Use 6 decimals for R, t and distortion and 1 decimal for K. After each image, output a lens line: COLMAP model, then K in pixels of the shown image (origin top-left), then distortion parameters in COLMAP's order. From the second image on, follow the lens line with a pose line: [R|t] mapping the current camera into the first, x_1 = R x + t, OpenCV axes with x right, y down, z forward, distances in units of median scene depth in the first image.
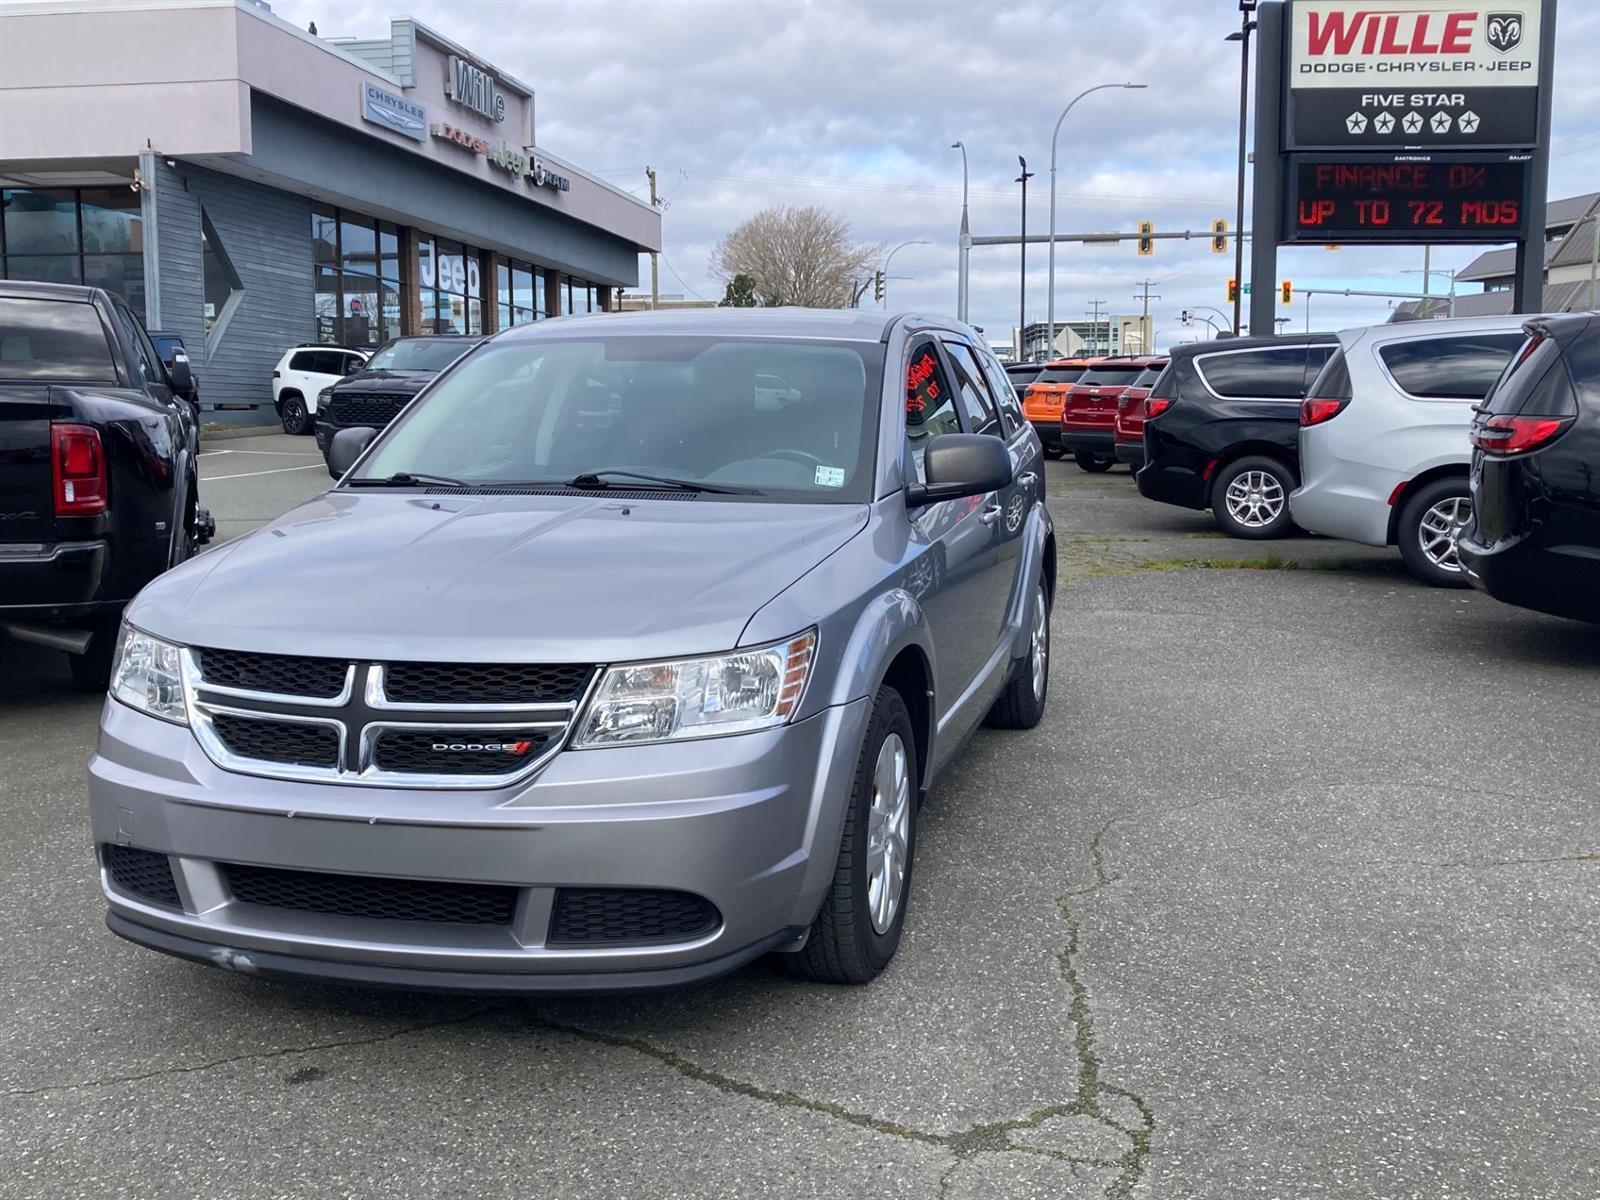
lens RADIAL K [[1616.8, 0, 807.6], [0, 1616.8, 589.7], [0, 0, 1]] dist [0.027179, -0.018776]
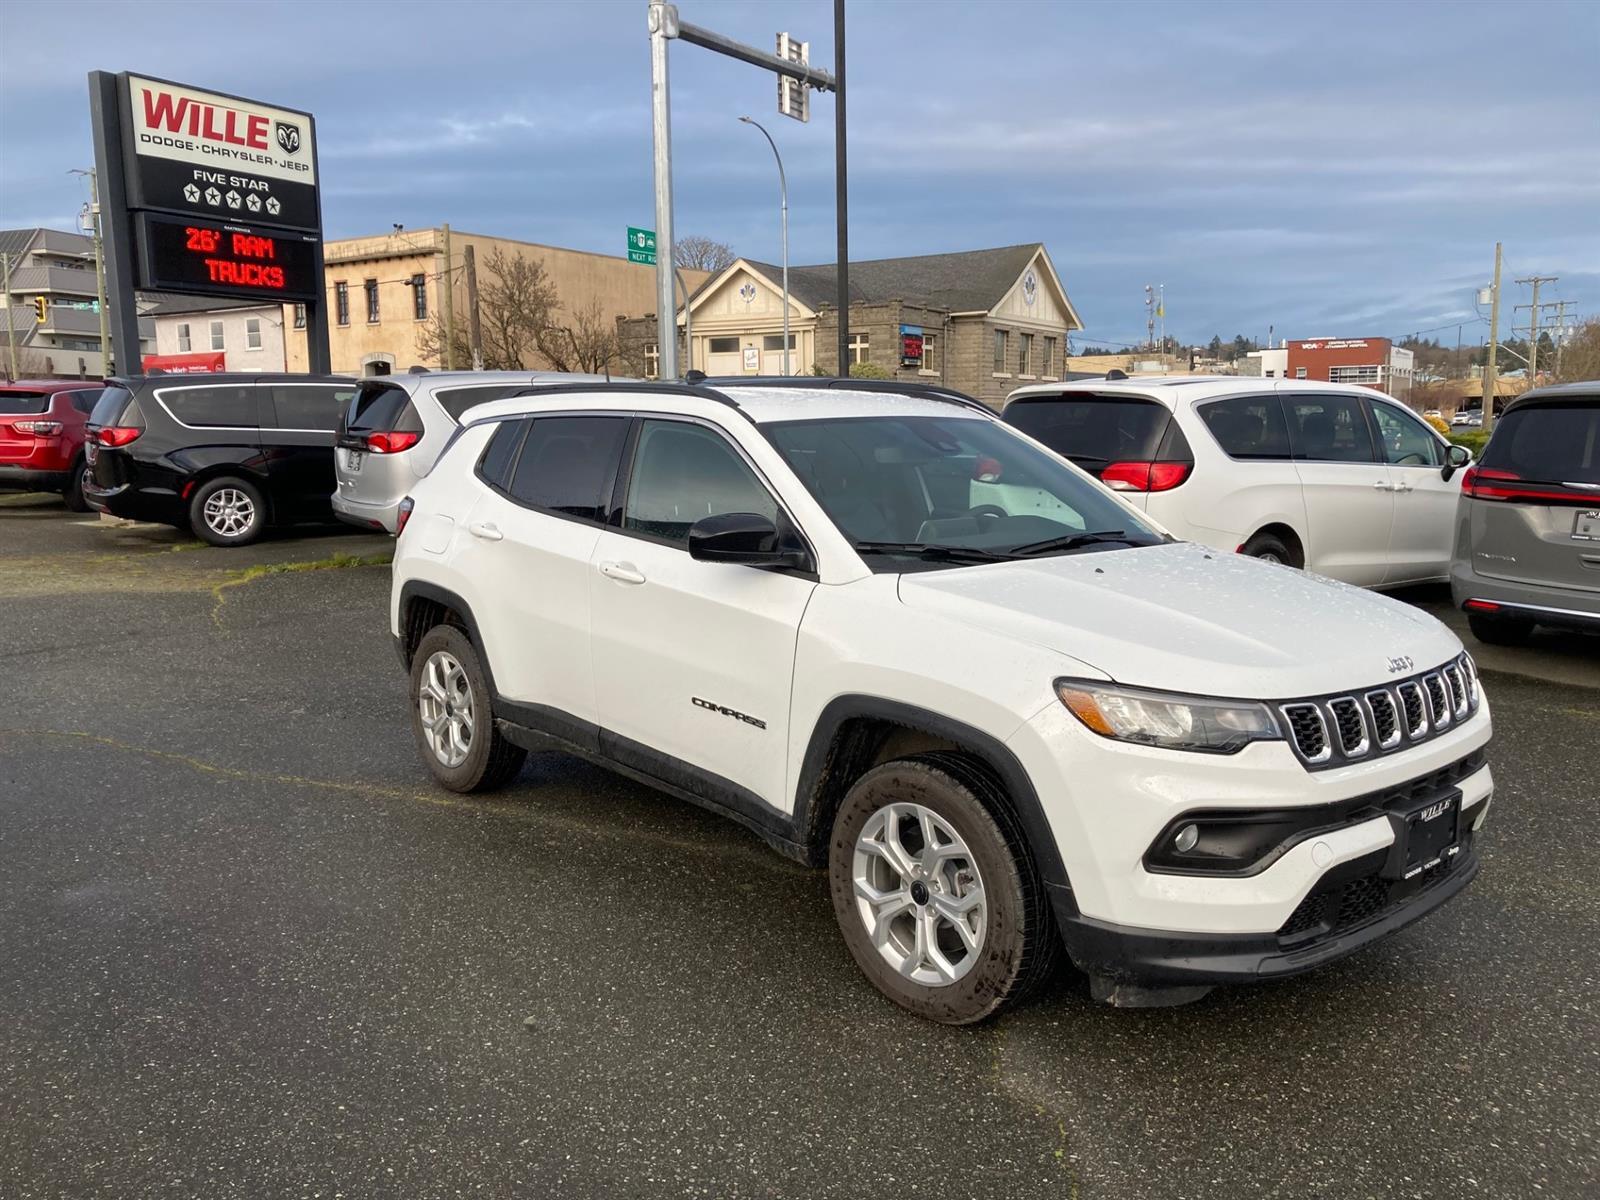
lens RADIAL K [[1309.8, 0, 800.0], [0, 1309.8, 600.0], [0, 0, 1]] dist [0.037368, 0.002917]
pose [[0.527426, -0.117873, 0.841385, -0.280986], [0.095231, 0.992290, 0.079317, -0.025172], [-0.844247, 0.038292, 0.534585, 0.114036]]
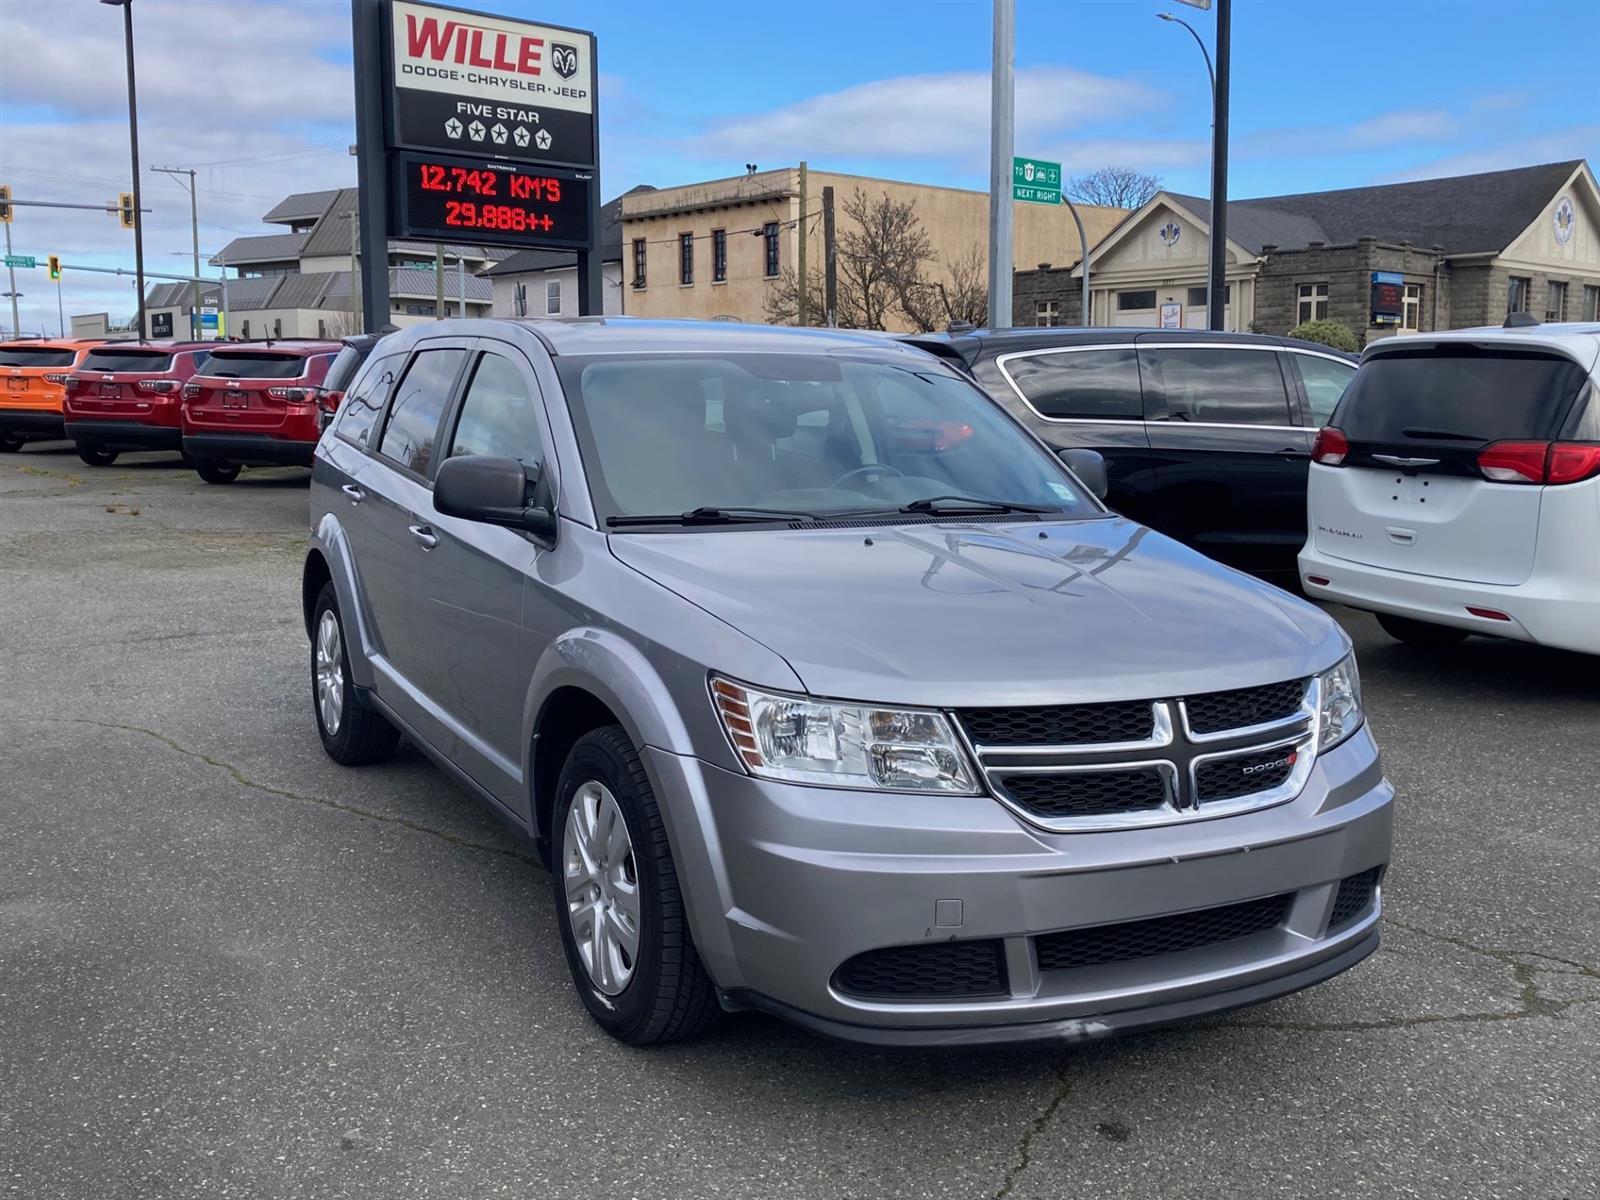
lens RADIAL K [[1613.5, 0, 799.5], [0, 1613.5, 573.3], [0, 0, 1]] dist [0.098717, -0.283453]
pose [[0.737481, -0.071421, 0.671581, -0.222380], [0.070269, 0.997110, 0.028876, -0.015594], [-0.671703, 0.025896, 0.740368, 0.081780]]
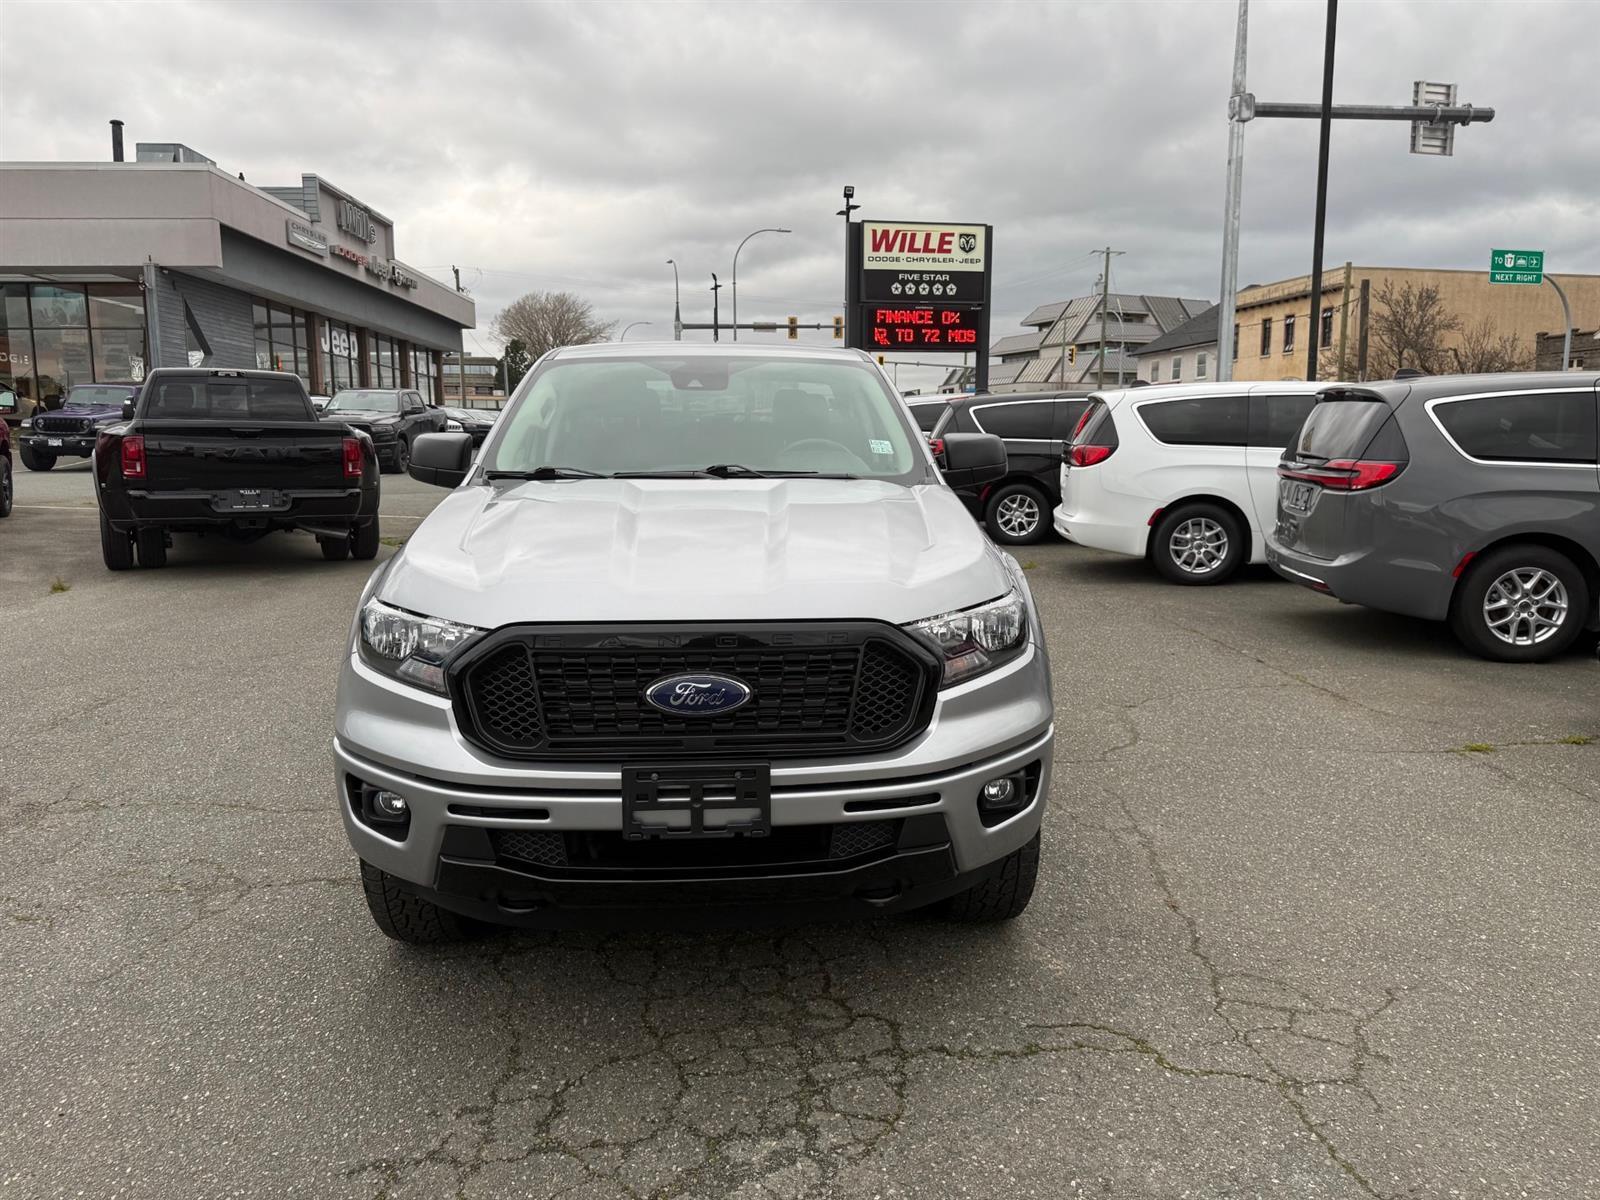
lens RADIAL K [[1110.8, 0, 797.1], [0, 1110.8, 600.7], [0, 0, 1]] dist [0.086240, -0.124381]
pose [[0.978945, -0.028095, 0.202181, -0.060408], [0.021001, 0.999089, 0.037151, 0.034972], [-0.203041, -0.032123, 0.978643, -0.299704]]
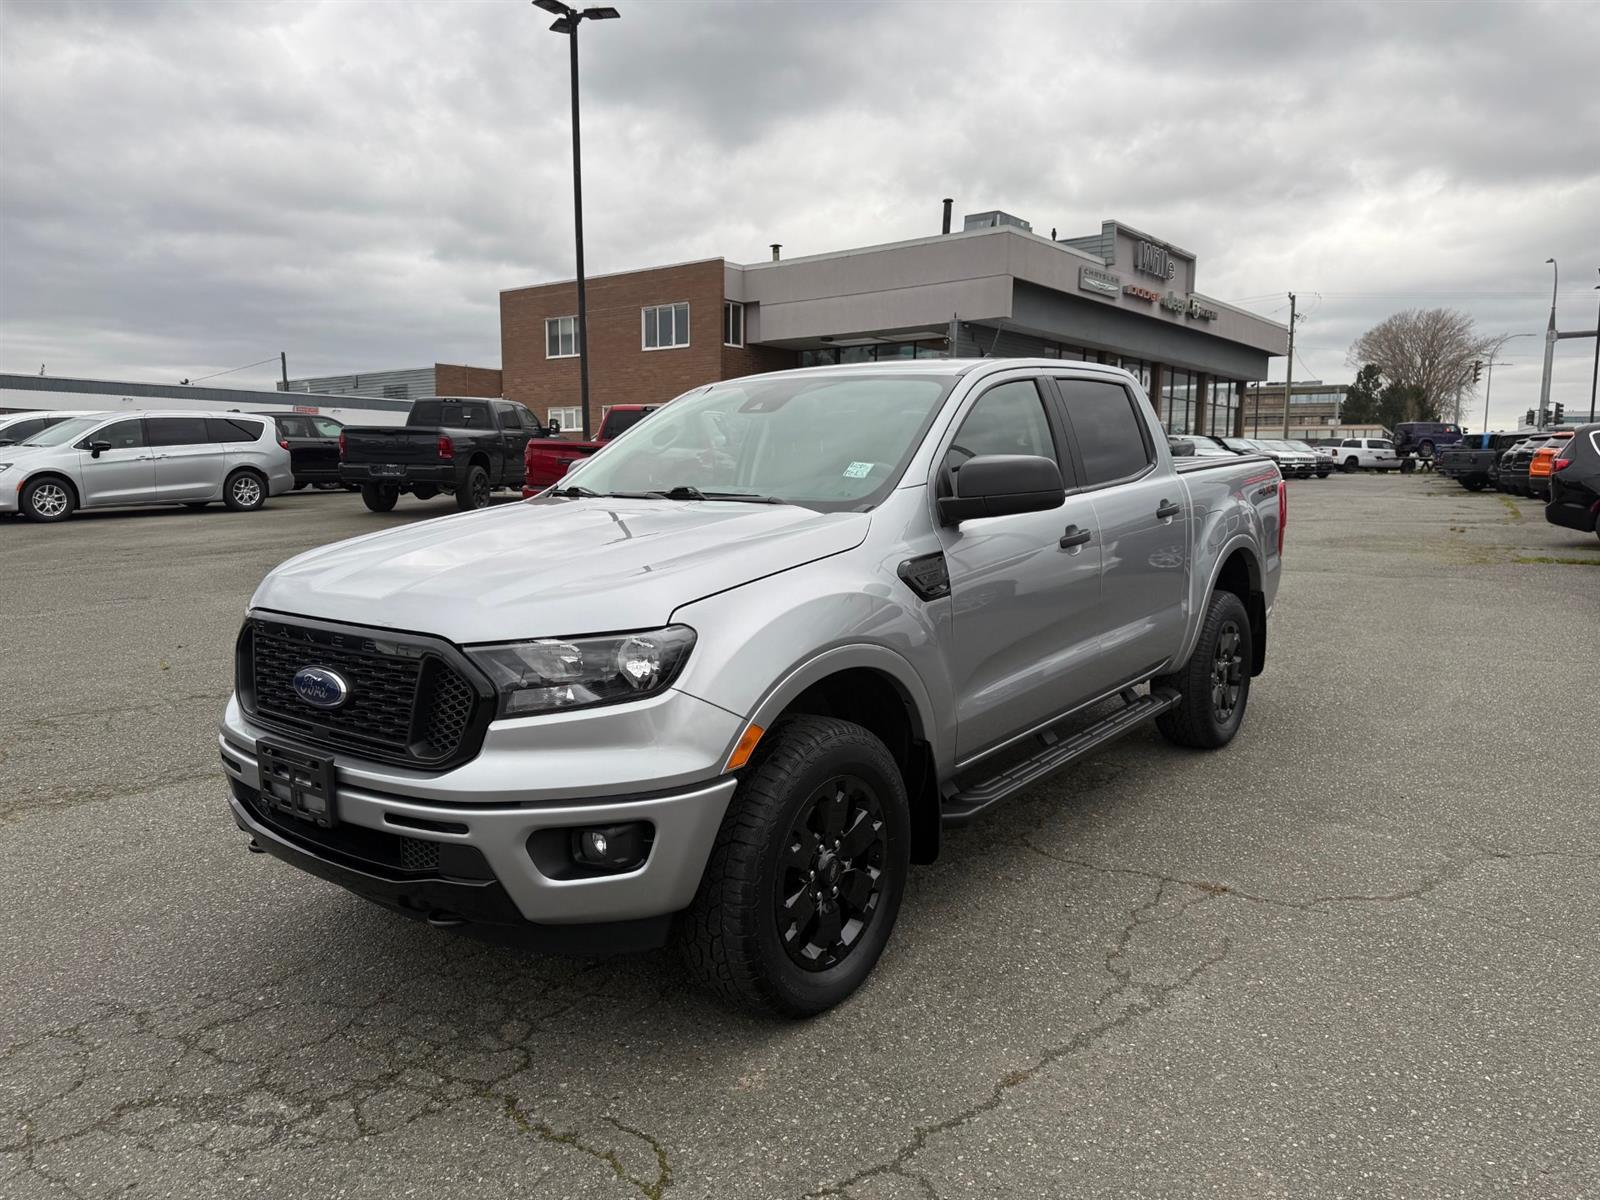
lens RADIAL K [[1110.7, 0, 799.7], [0, 1110.7, 607.8], [0, 0, 1]] dist [0.092850, -0.123864]
pose [[0.874401, 0.065894, -0.480710, 0.092898], [-0.059420, 0.997821, 0.028693, 0.032406], [0.481553, 0.003474, 0.876410, -0.263452]]
